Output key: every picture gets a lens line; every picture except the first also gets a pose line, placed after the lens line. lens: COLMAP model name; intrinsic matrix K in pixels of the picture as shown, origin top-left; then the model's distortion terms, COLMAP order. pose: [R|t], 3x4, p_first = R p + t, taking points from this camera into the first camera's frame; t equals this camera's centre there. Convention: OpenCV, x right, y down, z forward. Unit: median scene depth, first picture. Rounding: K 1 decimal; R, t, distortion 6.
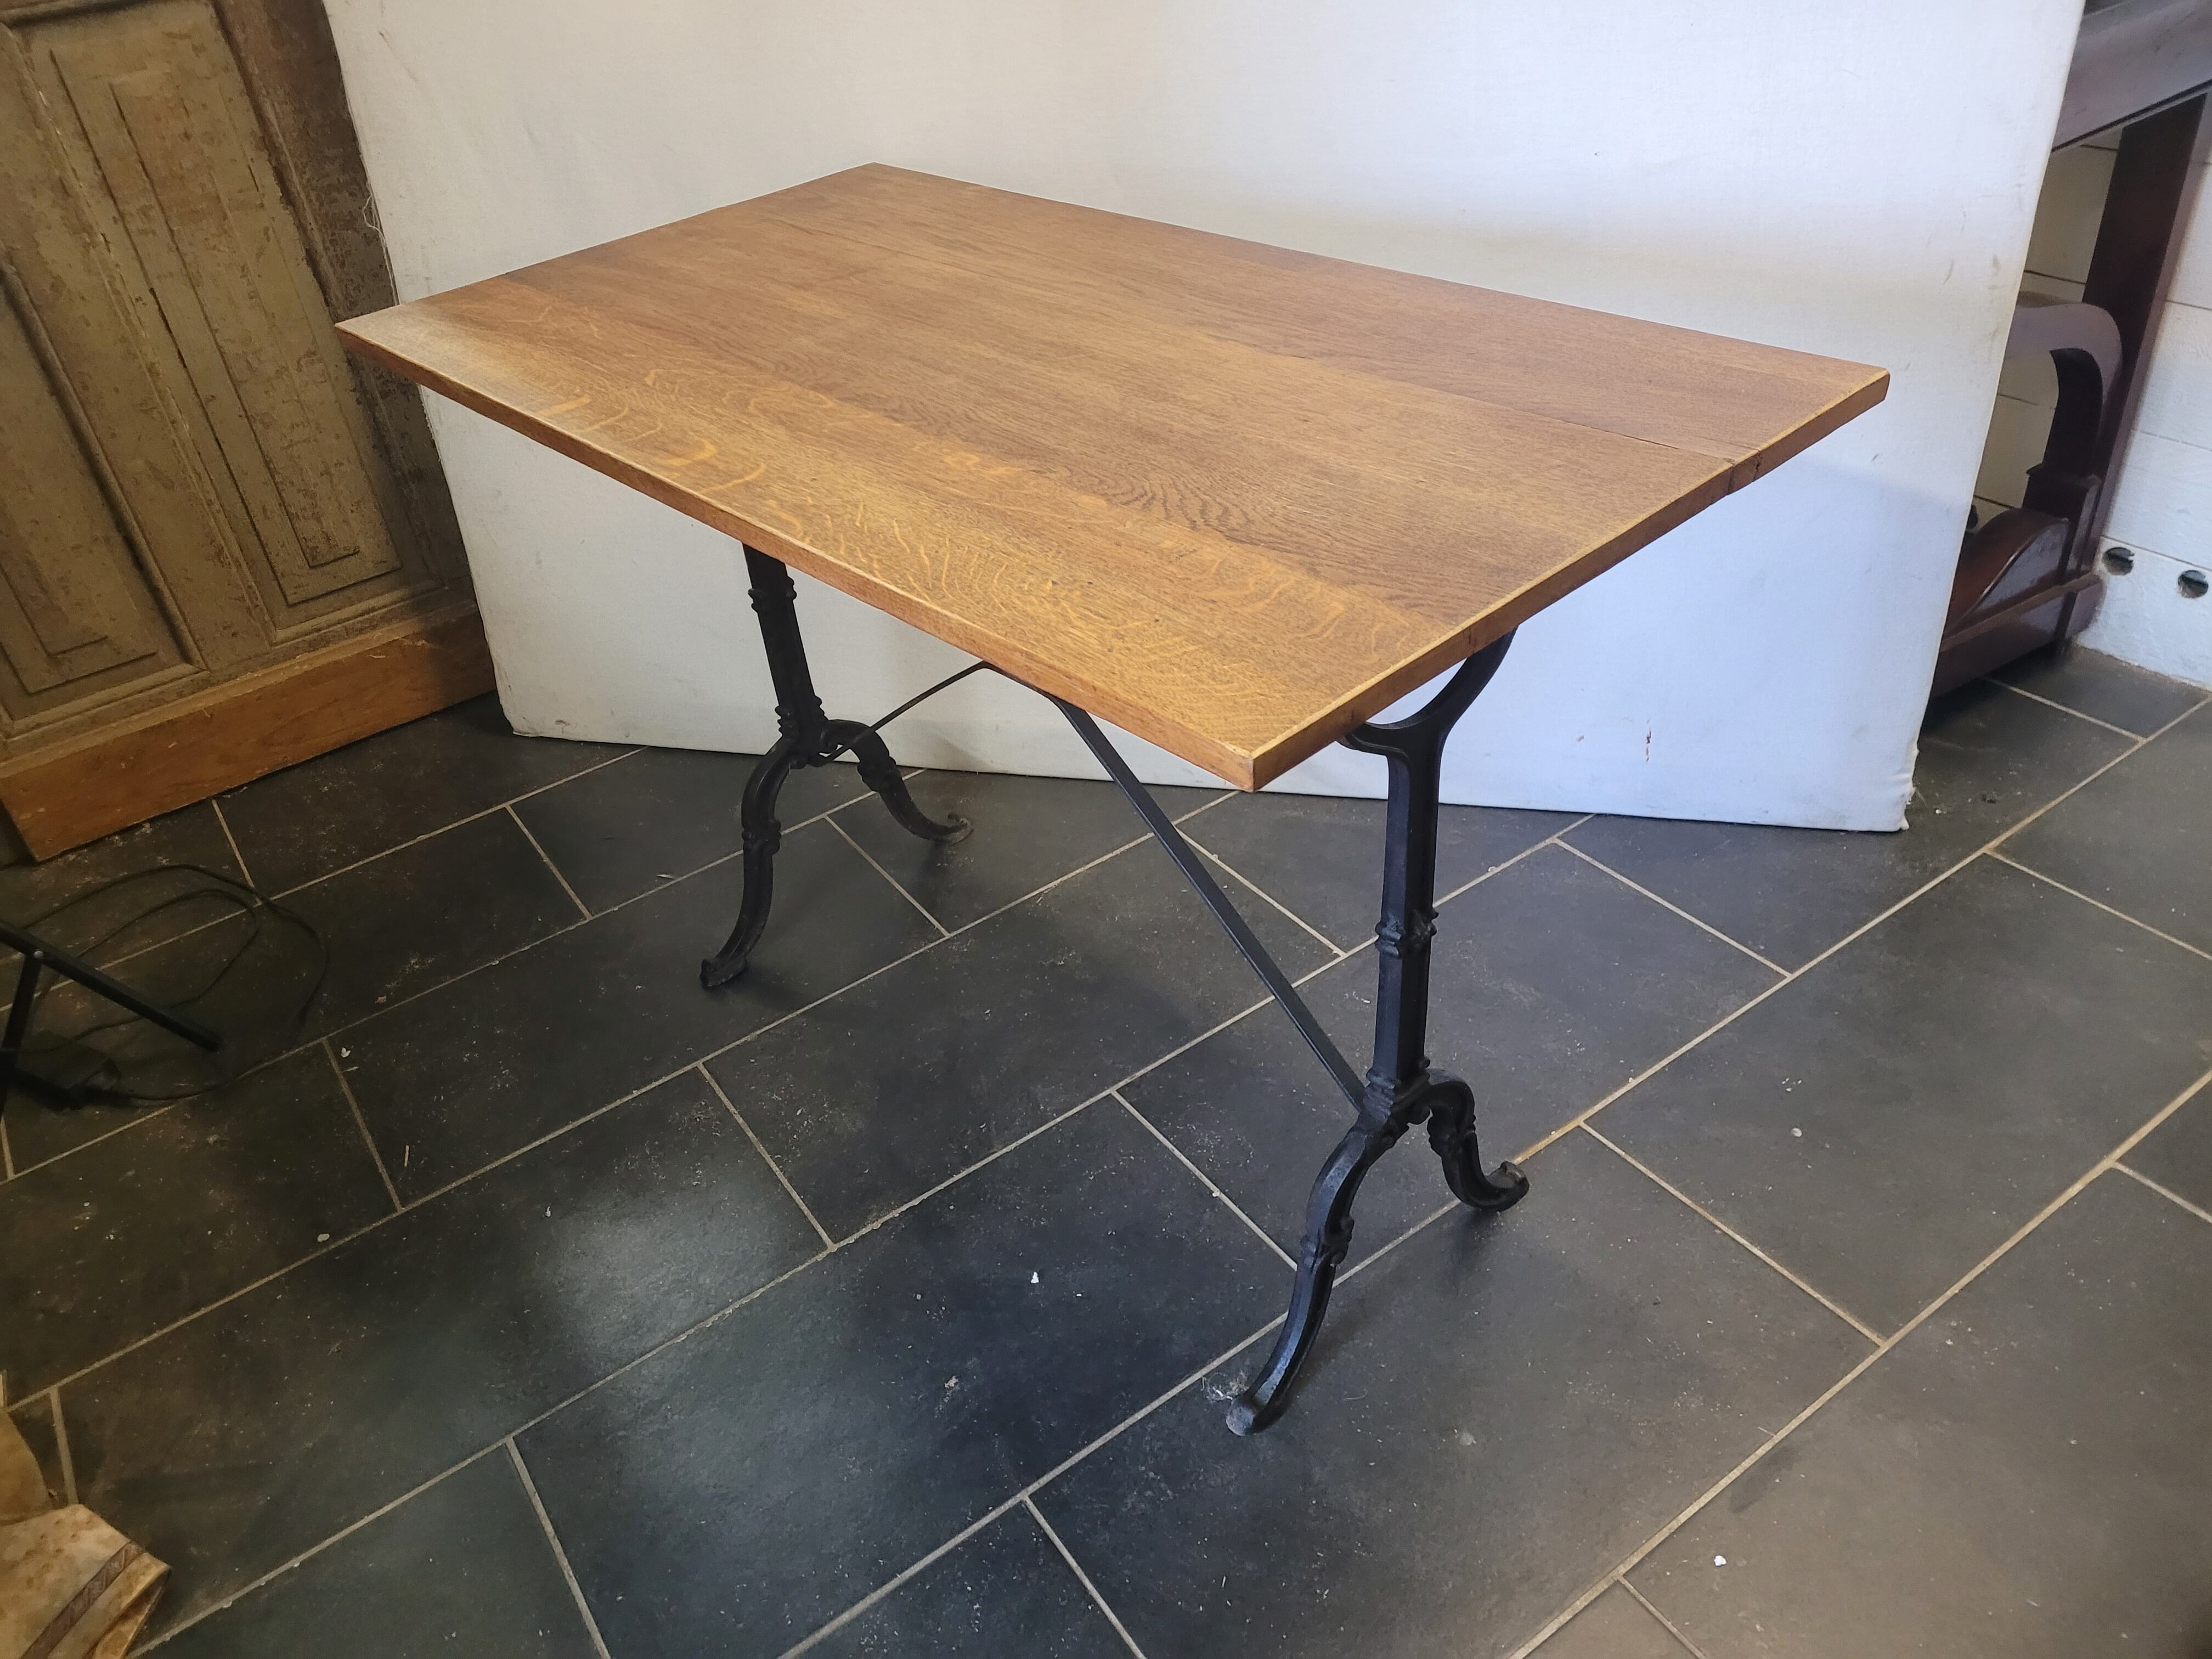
lens RADIAL K [[1655.6, 0, 1051.2], [0, 1655.6, 788.7], [0, 0, 1]] dist [0.061855, -0.054224]
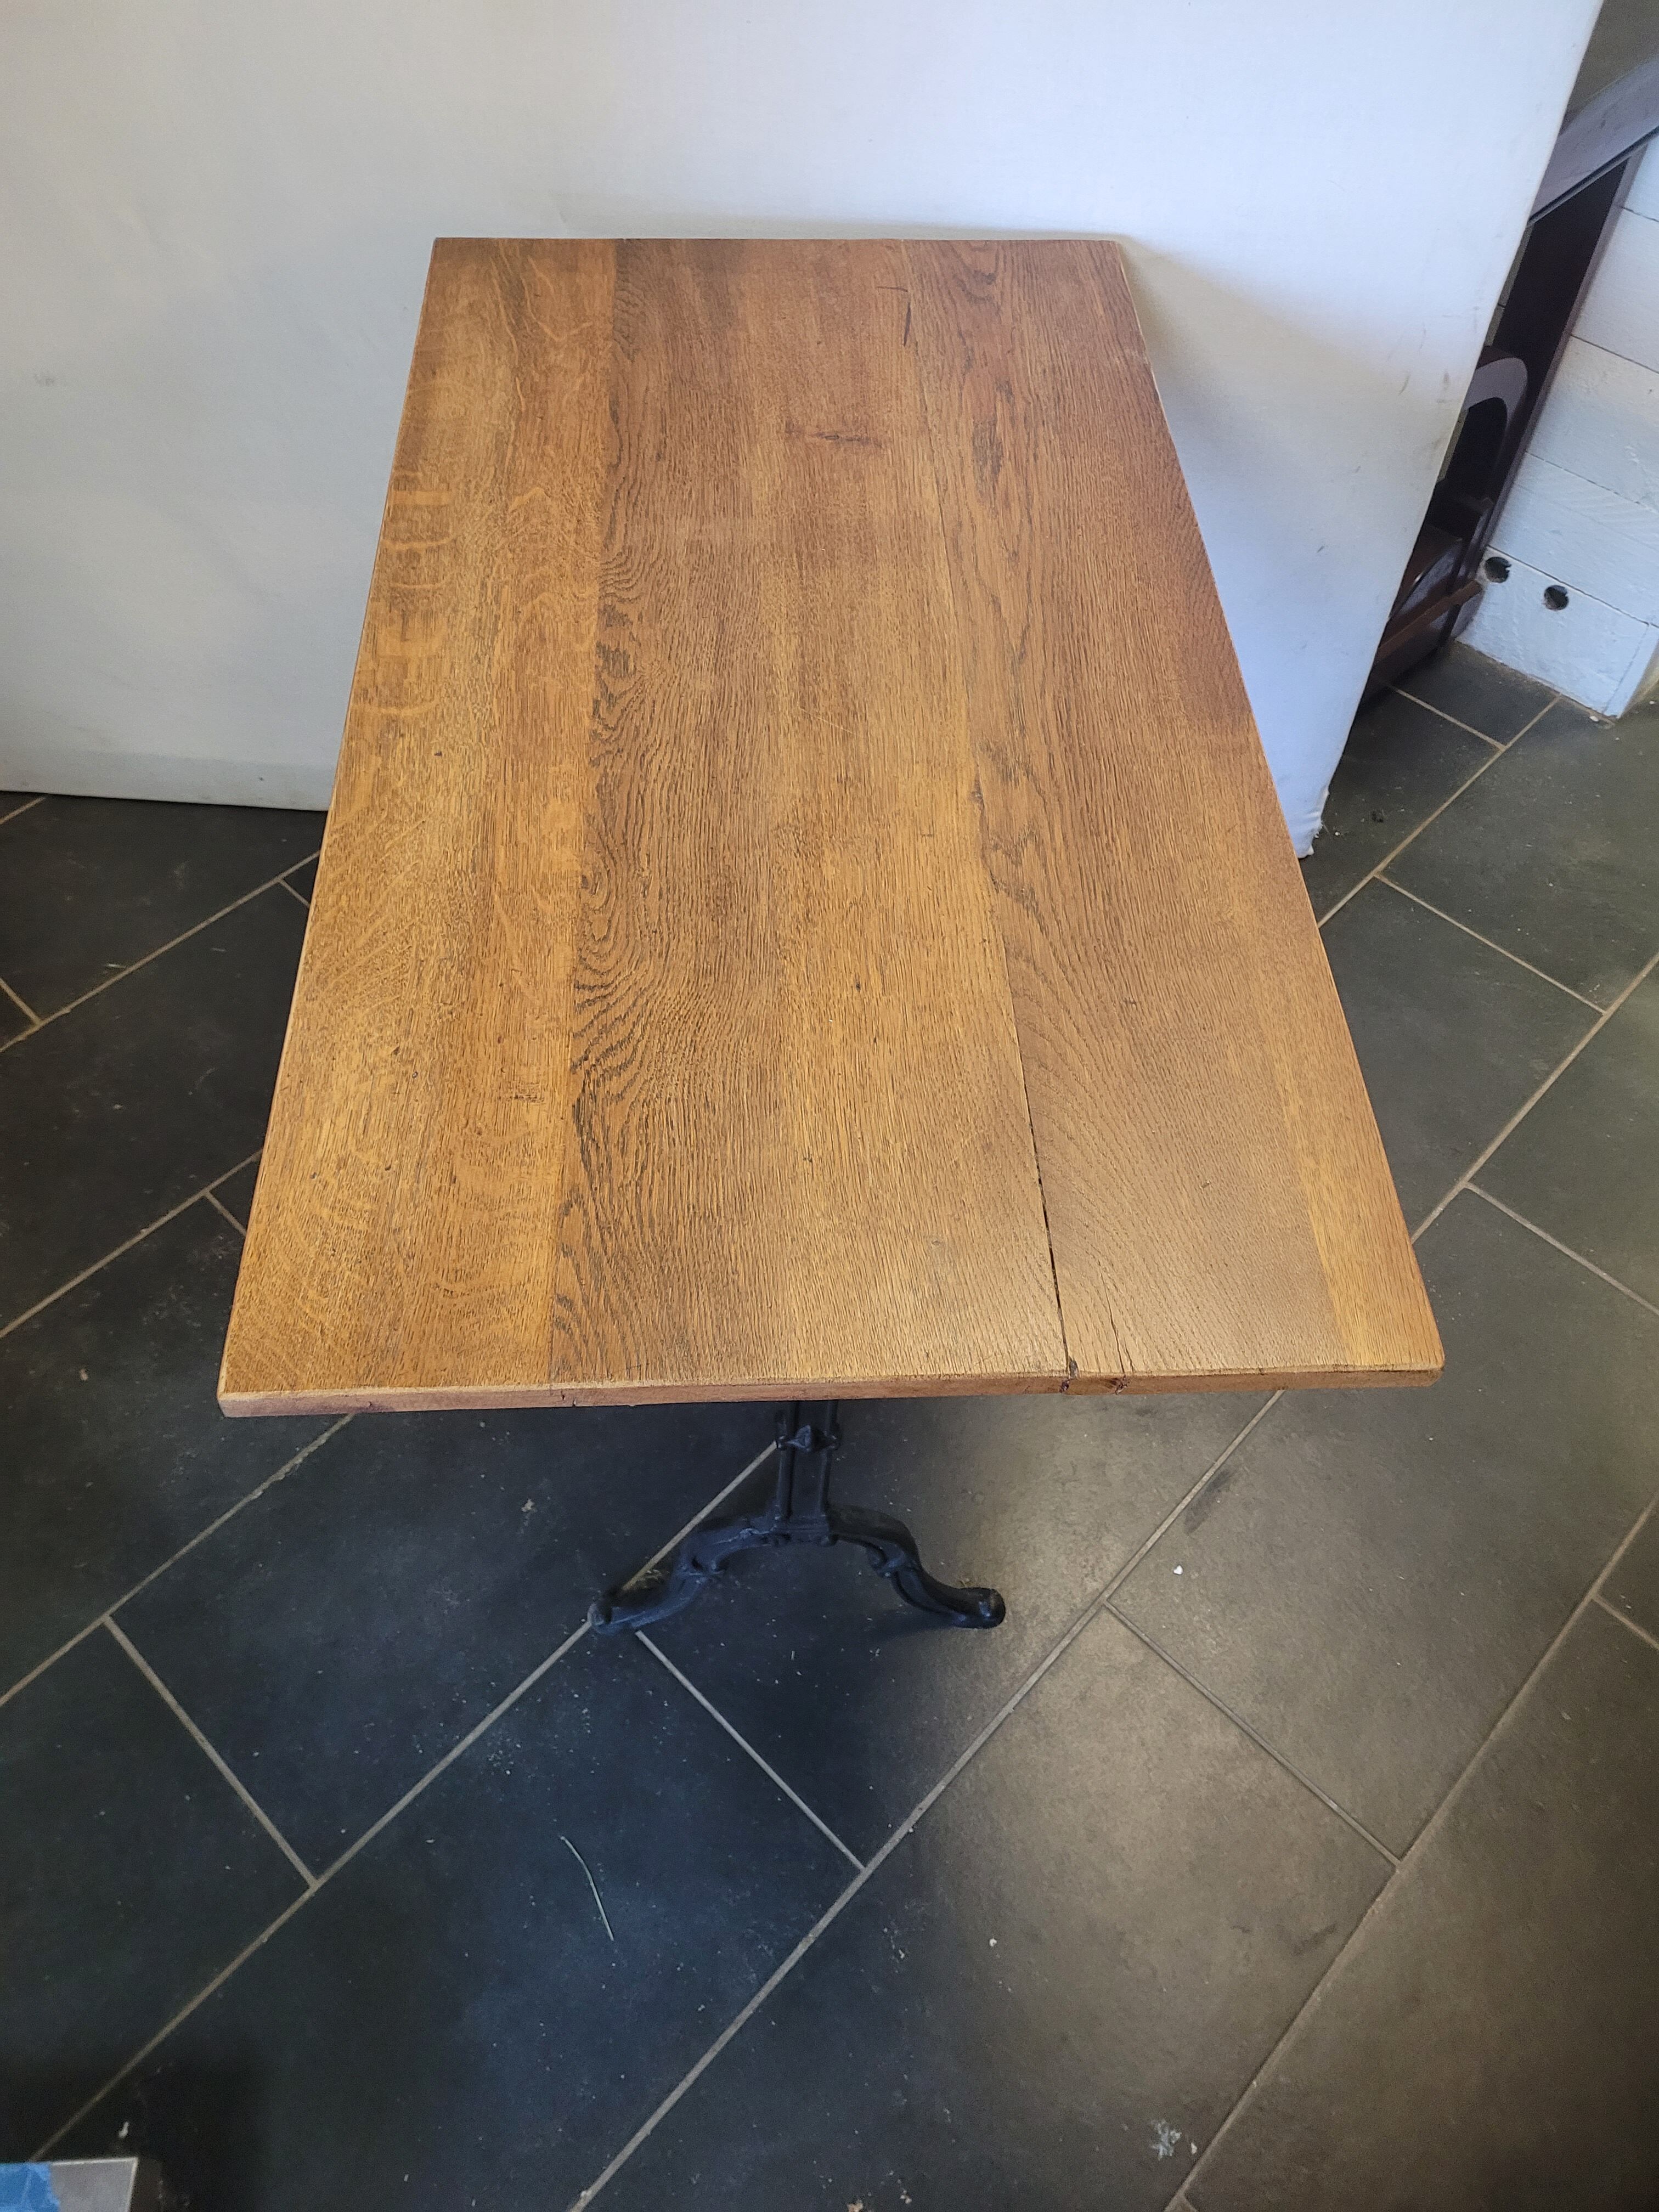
lens RADIAL K [[1655.6, 0, 815.8], [0, 1655.6, 1054.7], [0, 0, 1]] dist [0.061855, -0.054224]
pose [[0.970099, -0.098282, 0.221920, -0.080174], [0.025843, 0.950974, 0.308188, -0.233422], [-0.241330, -0.293238, 0.925079, 0.018353]]
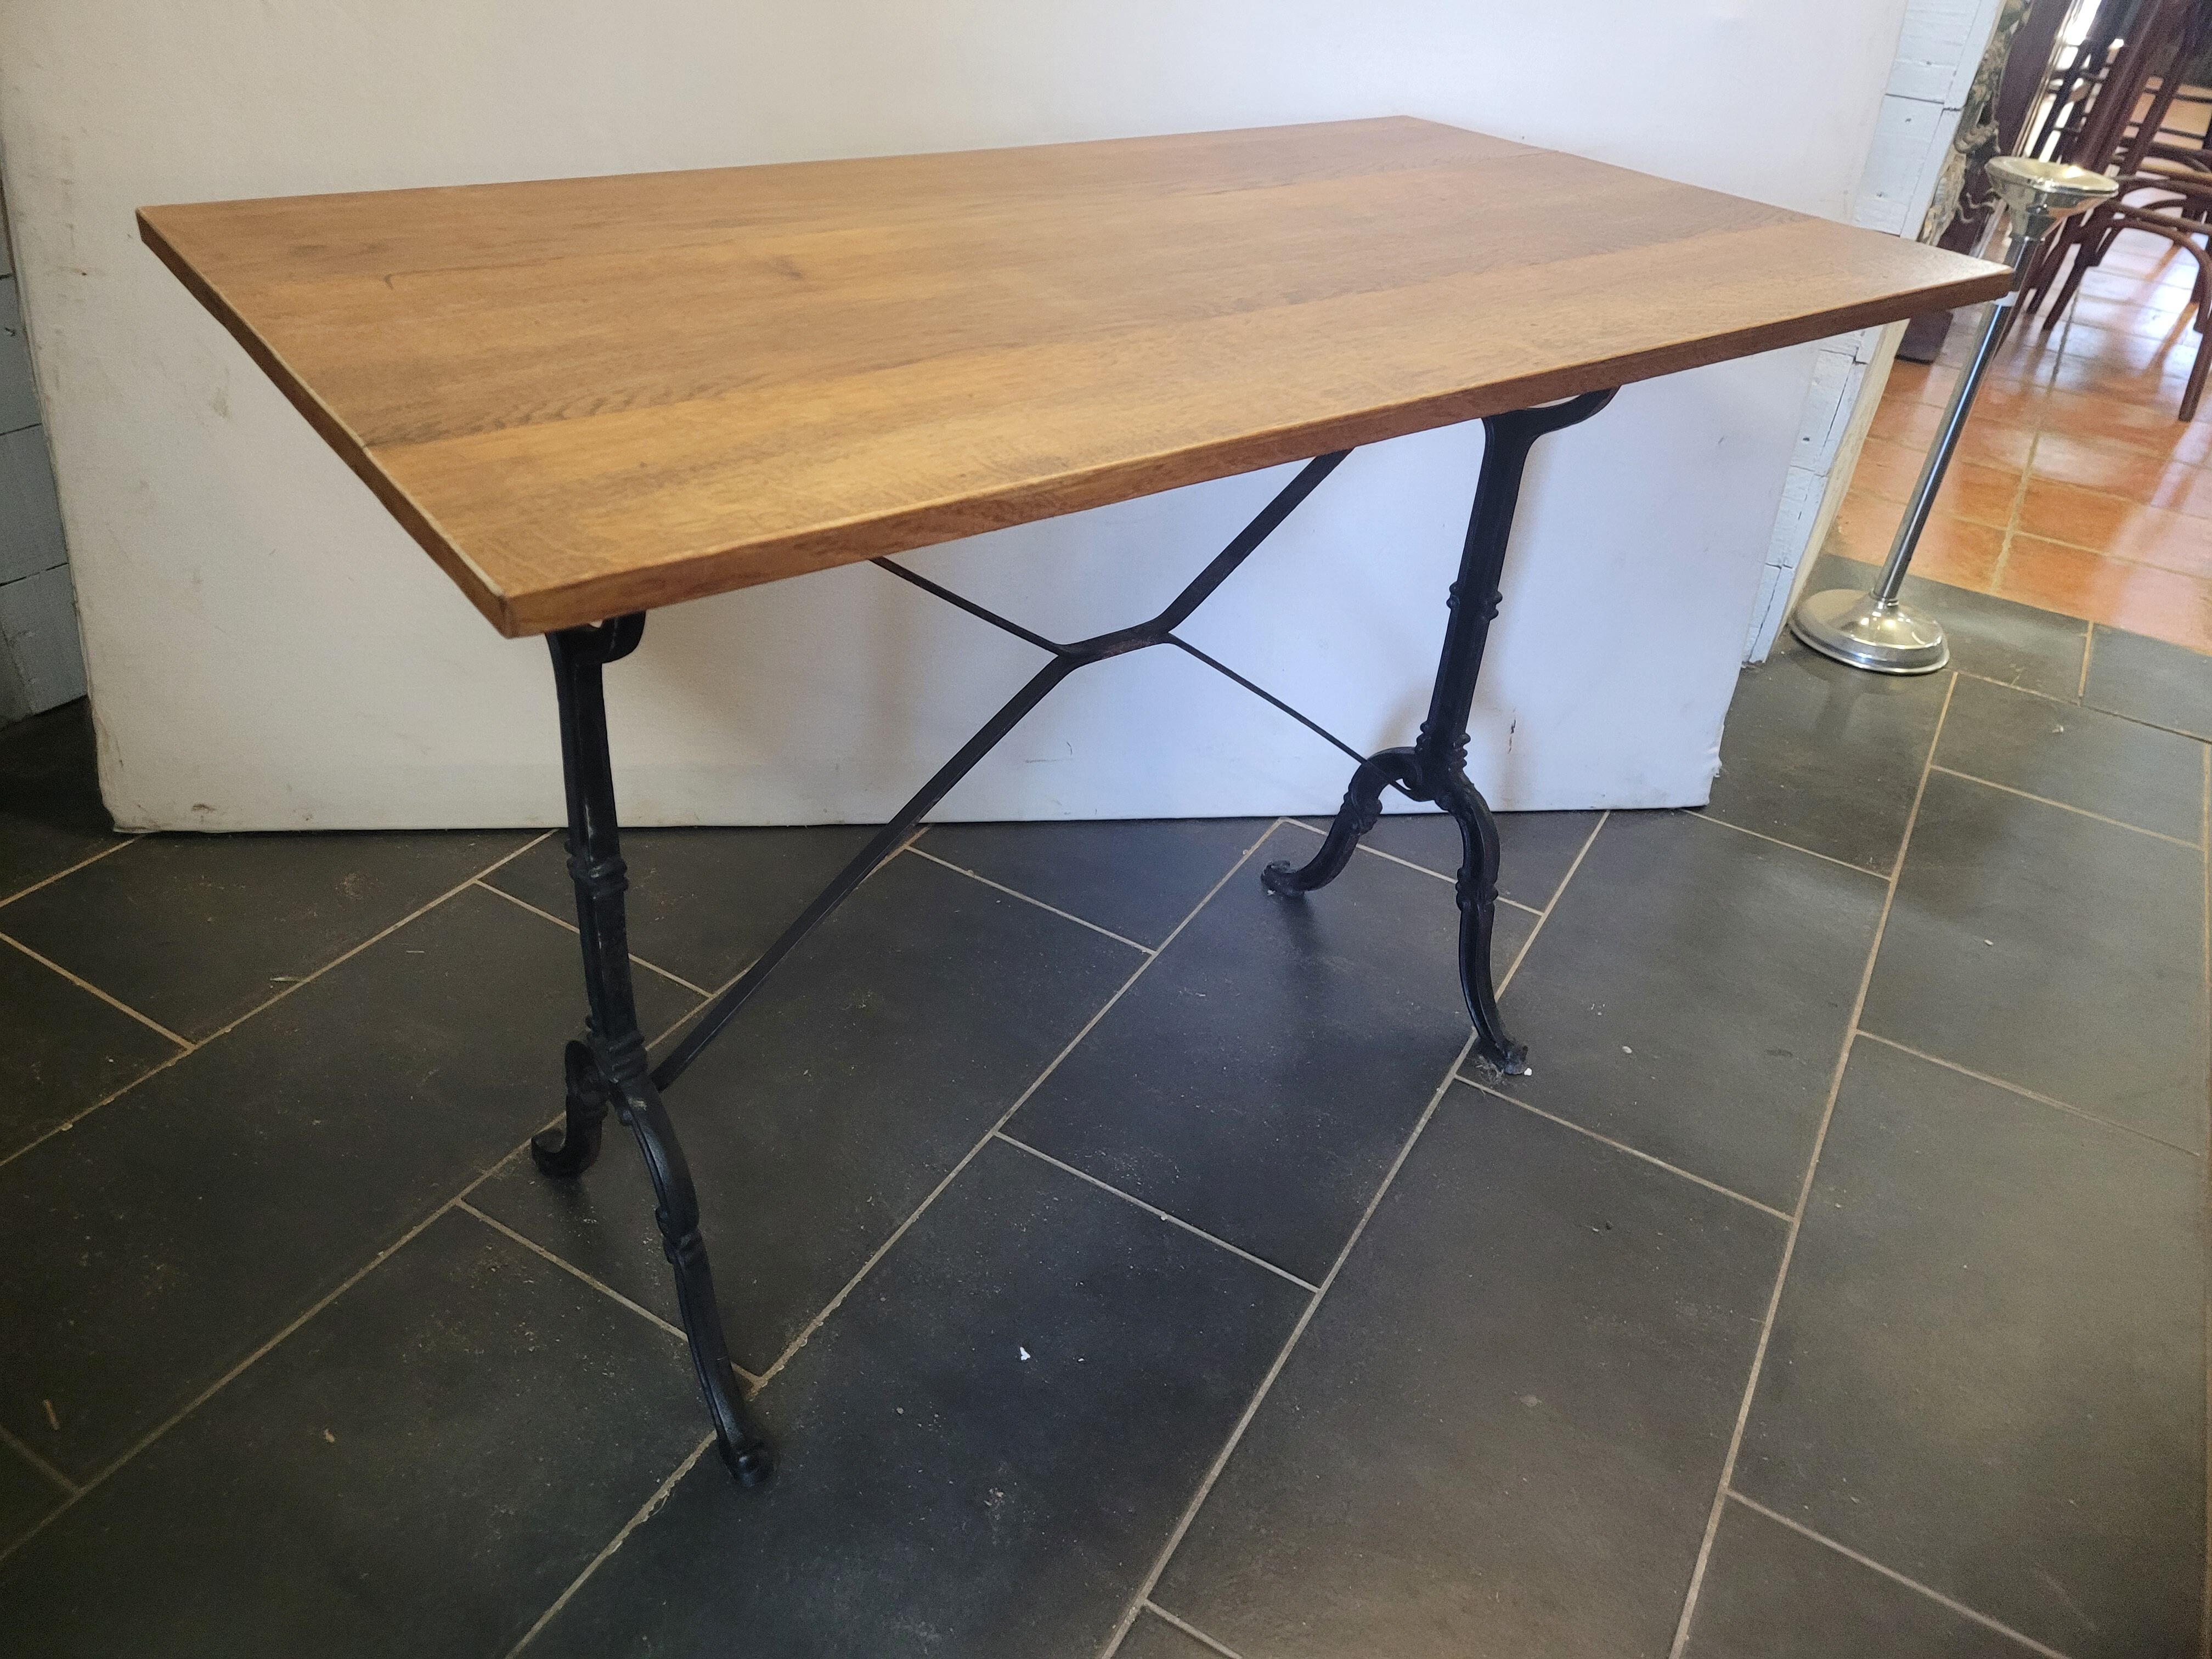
lens RADIAL K [[1655.6, 0, 1057.8], [0, 1655.6, 798.1], [0, 0, 1]] dist [0.061855, -0.054224]
pose [[0.885516, -0.084339, 0.456889, -0.337104], [0.102619, 0.994603, -0.015293, 0.023694], [-0.453134, 0.060428, 0.889392, 0.200688]]
